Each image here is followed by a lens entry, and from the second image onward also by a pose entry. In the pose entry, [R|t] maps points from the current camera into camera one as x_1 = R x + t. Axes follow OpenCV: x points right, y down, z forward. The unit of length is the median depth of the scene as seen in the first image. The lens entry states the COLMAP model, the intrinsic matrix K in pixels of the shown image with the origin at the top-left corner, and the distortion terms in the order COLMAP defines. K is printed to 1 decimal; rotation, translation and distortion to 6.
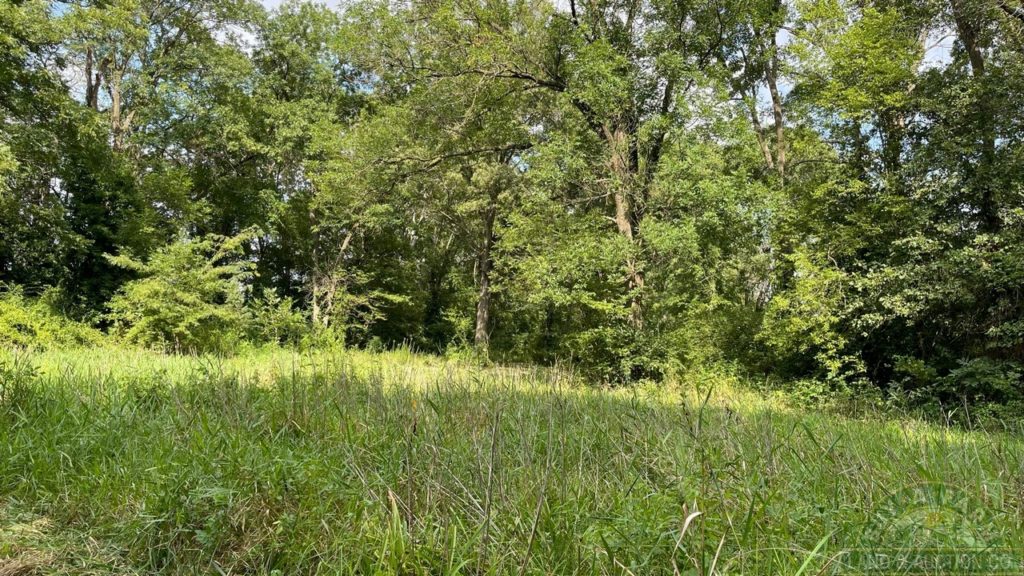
lens RADIAL K [[785.4, 0, 516.0], [0, 785.4, 292.5], [0, 0, 1]] dist [0.080269, -0.083041]
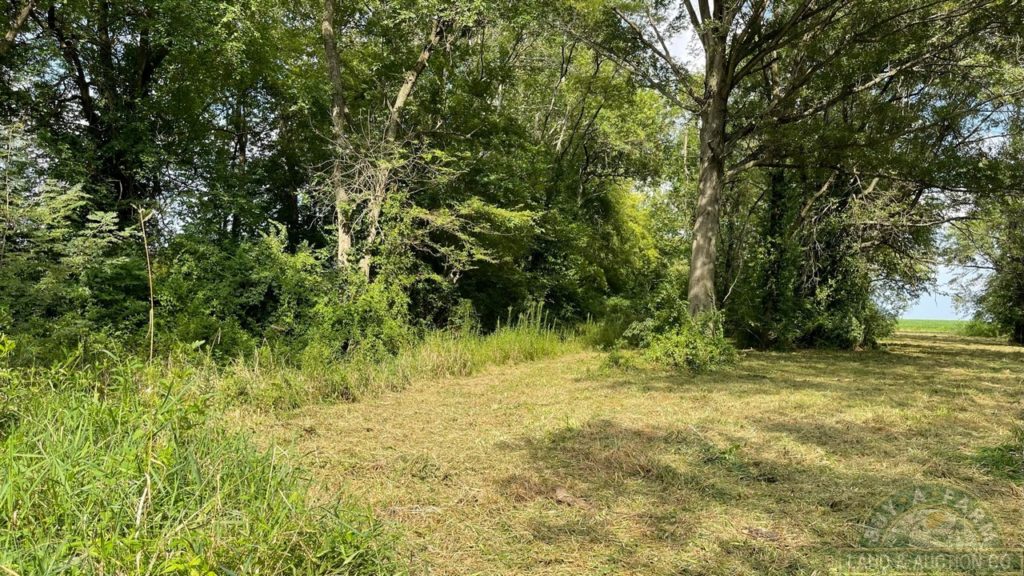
lens RADIAL K [[785.4, 0, 516.0], [0, 785.4, 292.5], [0, 0, 1]] dist [0.080269, -0.083041]
pose [[0.999545, -0.023914, -0.018400, -0.146390], [0.024644, 0.998875, 0.040515, 0.034231], [0.017411, -0.040950, 0.999009, 0.548616]]
